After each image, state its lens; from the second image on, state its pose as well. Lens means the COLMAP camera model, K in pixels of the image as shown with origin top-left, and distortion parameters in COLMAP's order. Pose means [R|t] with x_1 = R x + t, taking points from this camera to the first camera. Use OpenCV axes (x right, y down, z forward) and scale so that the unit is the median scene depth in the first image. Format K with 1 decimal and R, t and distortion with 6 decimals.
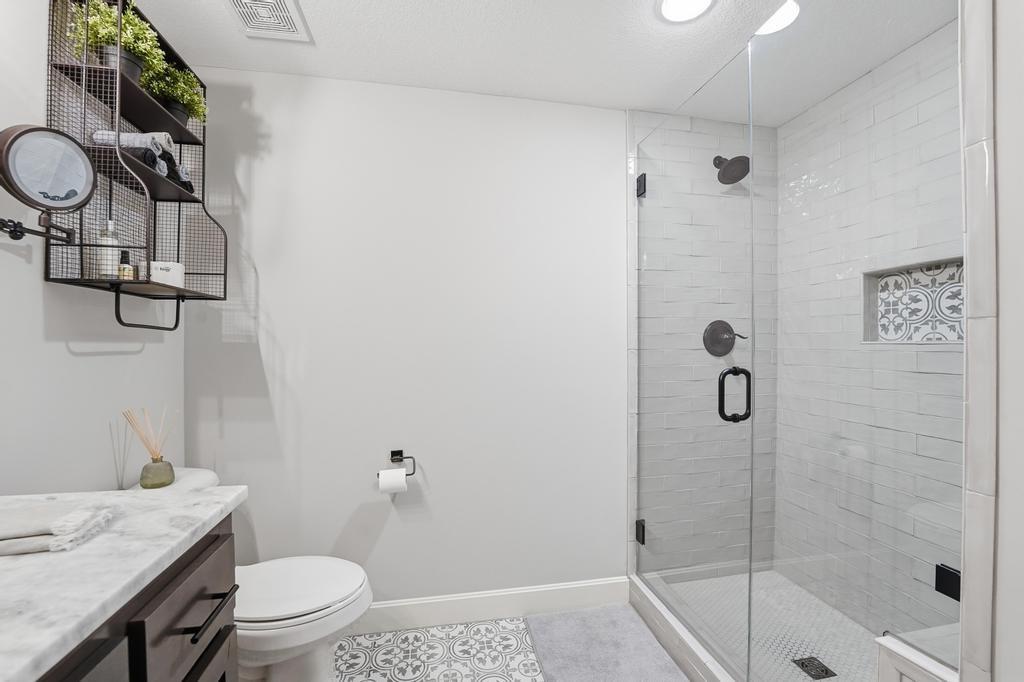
lens RADIAL K [[424.9, 0, 511.9], [0, 424.9, 348.1], [0, 0, 1]] dist [-0.037170, 0.007526]
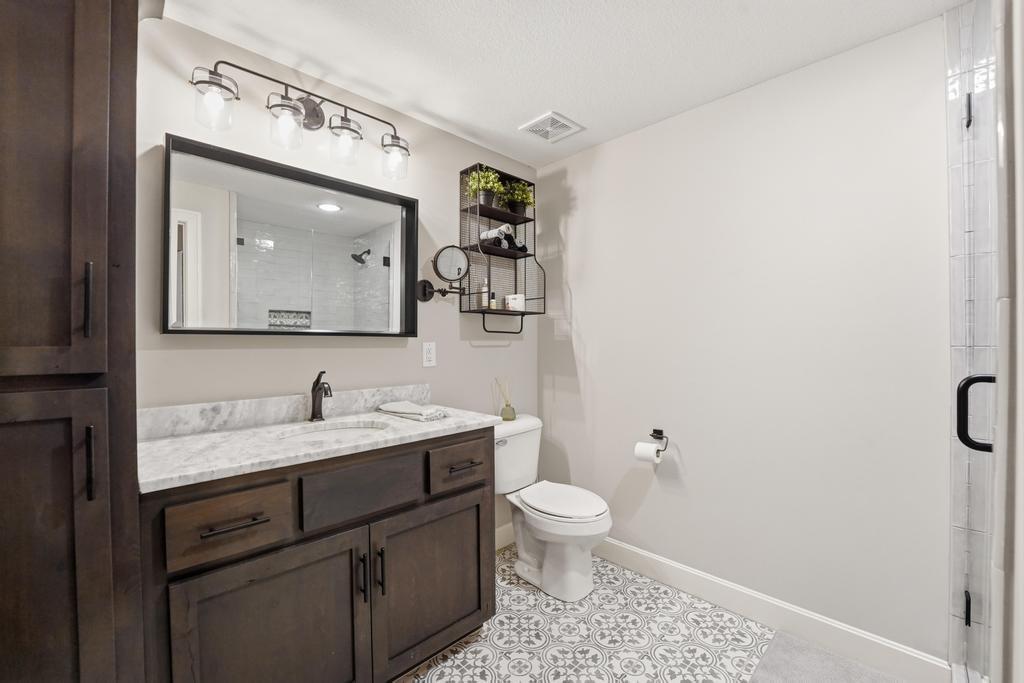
lens RADIAL K [[424.9, 0, 511.9], [0, 424.9, 348.6], [0, 0, 1]] dist [-0.037170, 0.007526]
pose [[0.550823, 0.008812, -0.834576, 0.626735], [-0.000687, 0.999949, 0.010105, 0.002225], [0.834622, -0.004992, 0.550801, -0.001636]]
